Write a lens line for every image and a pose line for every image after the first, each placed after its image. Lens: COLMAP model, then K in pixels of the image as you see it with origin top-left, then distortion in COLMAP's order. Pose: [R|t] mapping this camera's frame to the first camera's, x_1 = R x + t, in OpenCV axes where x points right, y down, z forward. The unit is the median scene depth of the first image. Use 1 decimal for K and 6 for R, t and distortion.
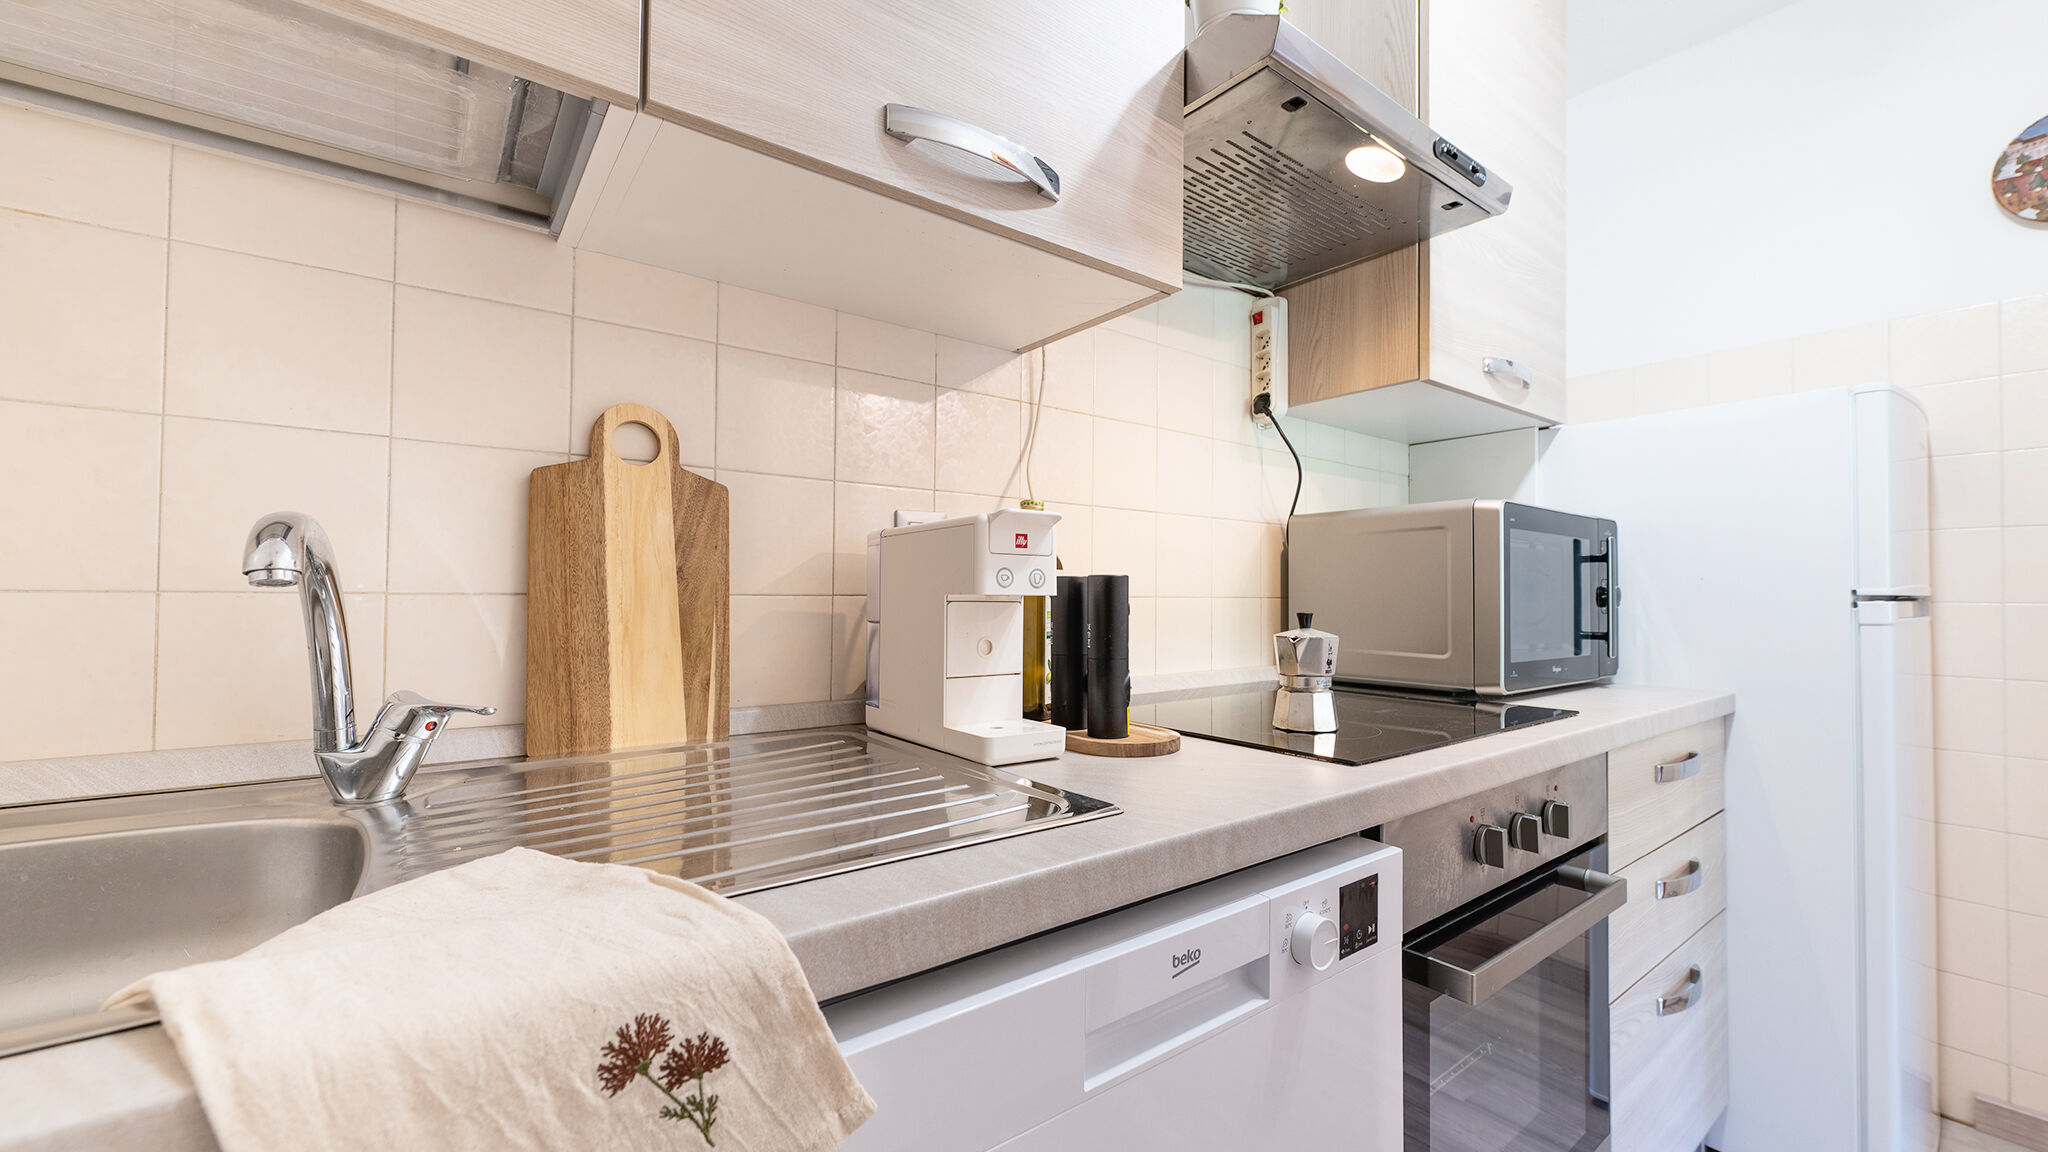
lens RADIAL K [[803.5, 0, 1028.7], [0, 803.5, 576.9], [0, 0, 1]] dist [0.002483, -0.001539]
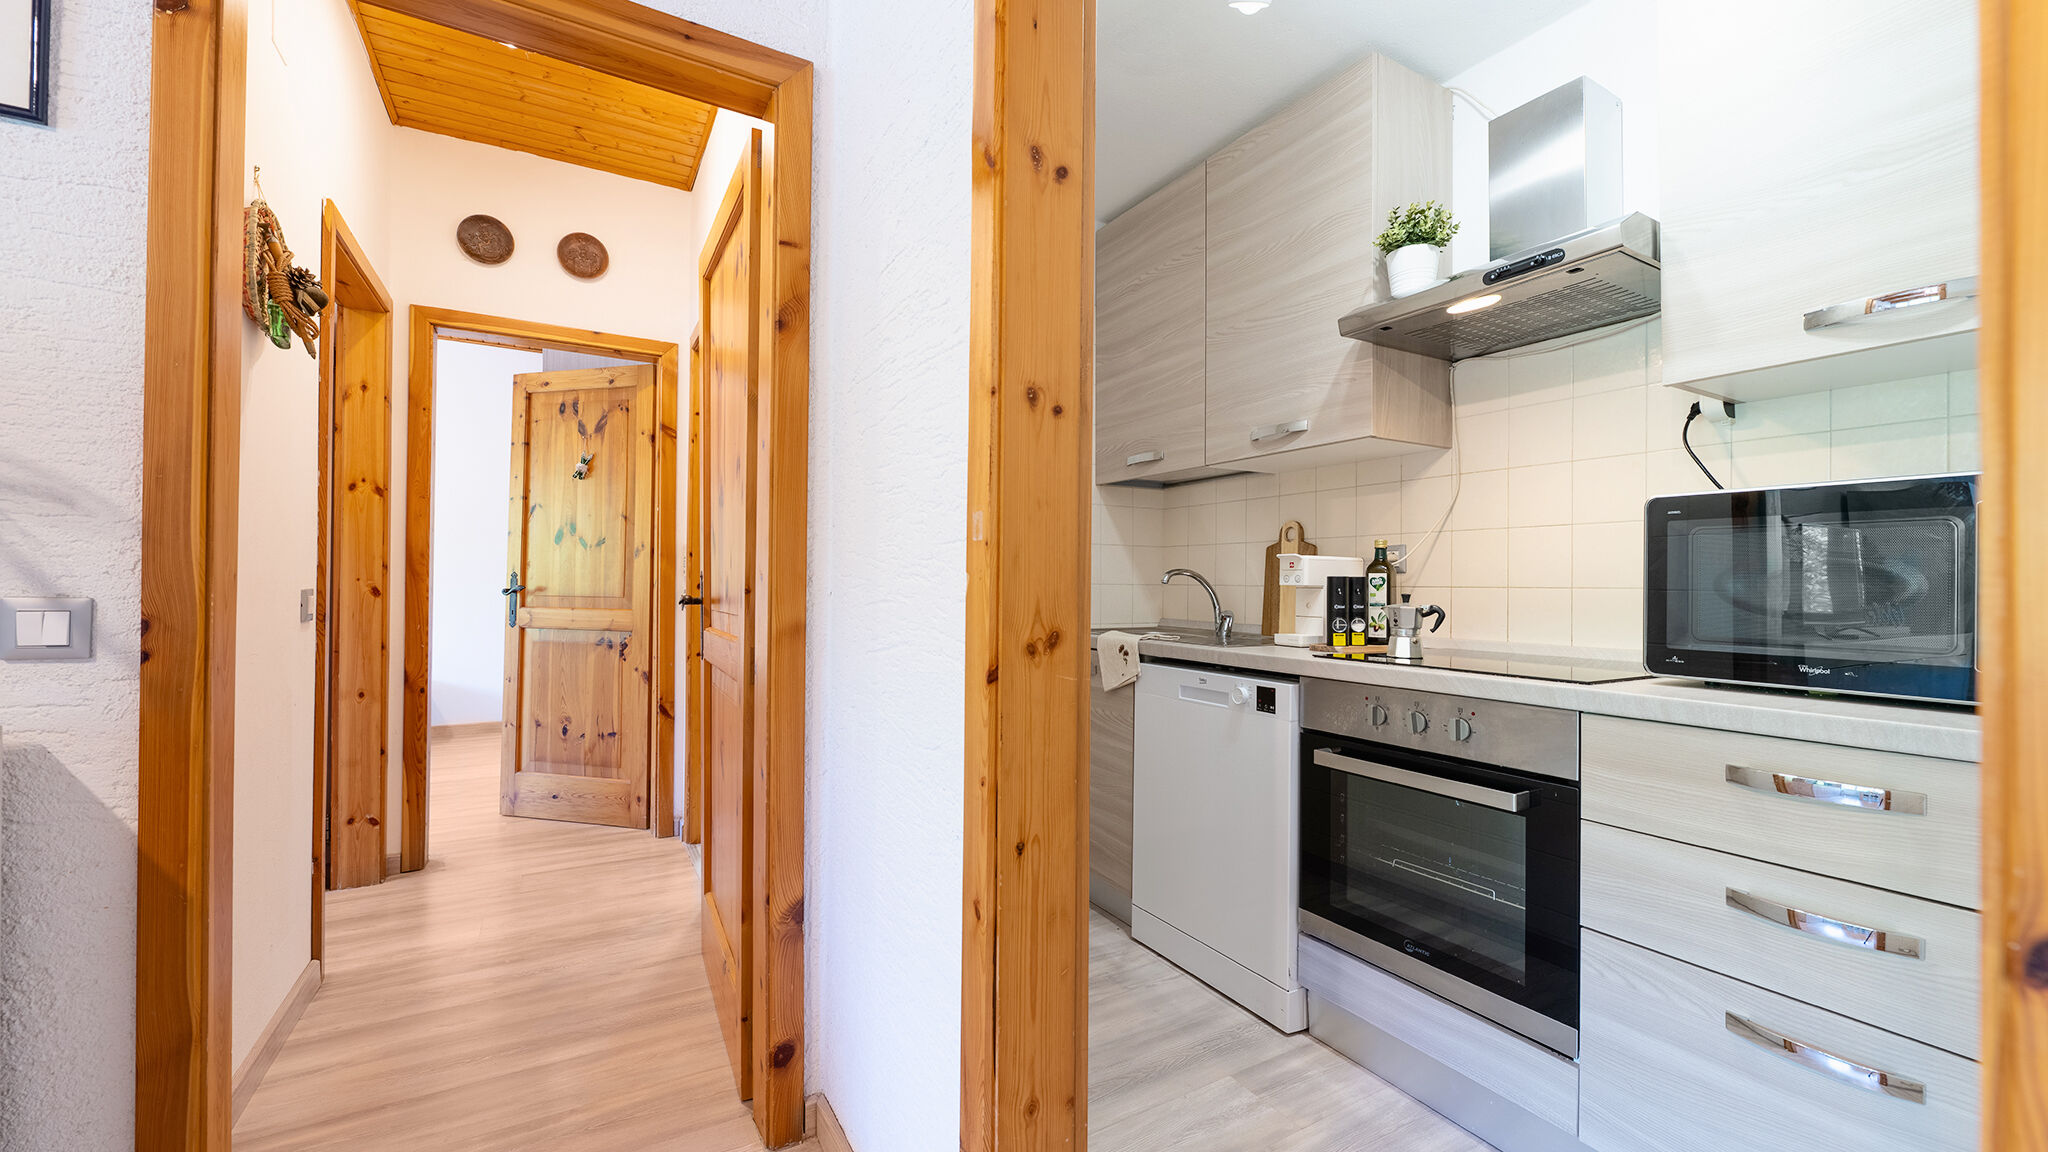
lens RADIAL K [[803.5, 0, 1027.9], [0, 803.5, 580.6], [0, 0, 1]] dist [0.002483, -0.001539]
pose [[-0.136713, -0.007826, -0.990580, 3.409059], [0.011695, 0.999886, -0.009513, 0.029074], [0.990542, -0.012886, -0.136606, 0.600014]]
